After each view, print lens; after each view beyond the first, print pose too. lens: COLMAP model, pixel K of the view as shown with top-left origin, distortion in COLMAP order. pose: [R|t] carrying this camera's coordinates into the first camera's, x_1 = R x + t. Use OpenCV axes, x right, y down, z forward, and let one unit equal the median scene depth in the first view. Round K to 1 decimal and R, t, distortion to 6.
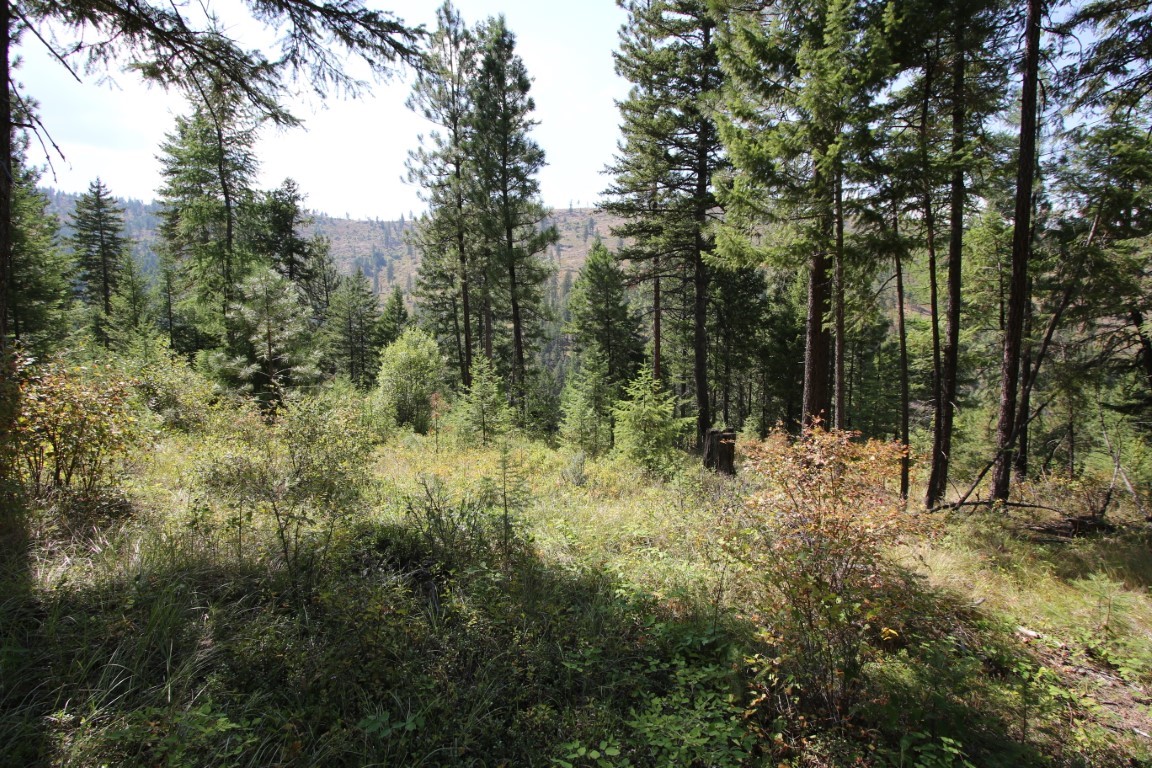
lens RADIAL K [[534.9, 0, 576.0], [0, 534.9, 384.0], [0, 0, 1]] dist [-0.002960, -0.000024]
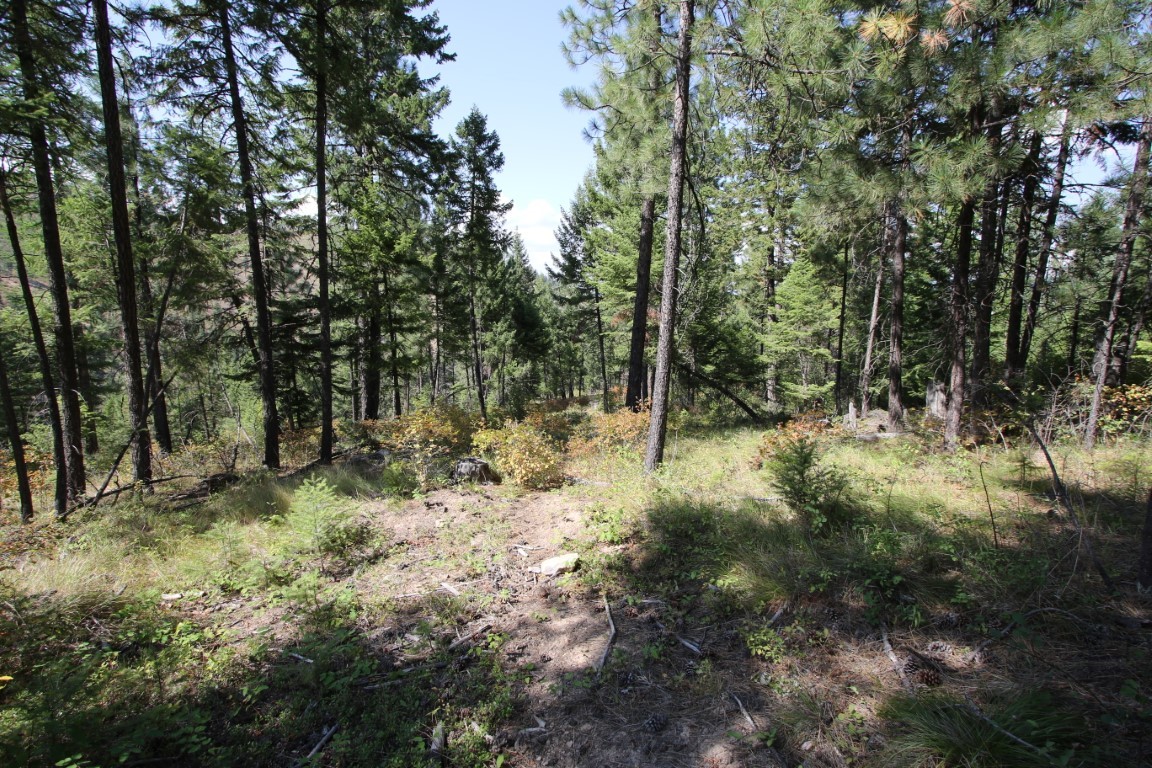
lens RADIAL K [[534.9, 0, 576.0], [0, 534.9, 384.0], [0, 0, 1]] dist [-0.002960, -0.000024]
pose [[0.273709, -0.114336, 0.954993, 0.083247], [0.079733, 0.992189, 0.095938, 0.006480], [-0.958502, 0.049885, 0.280687, -0.070625]]
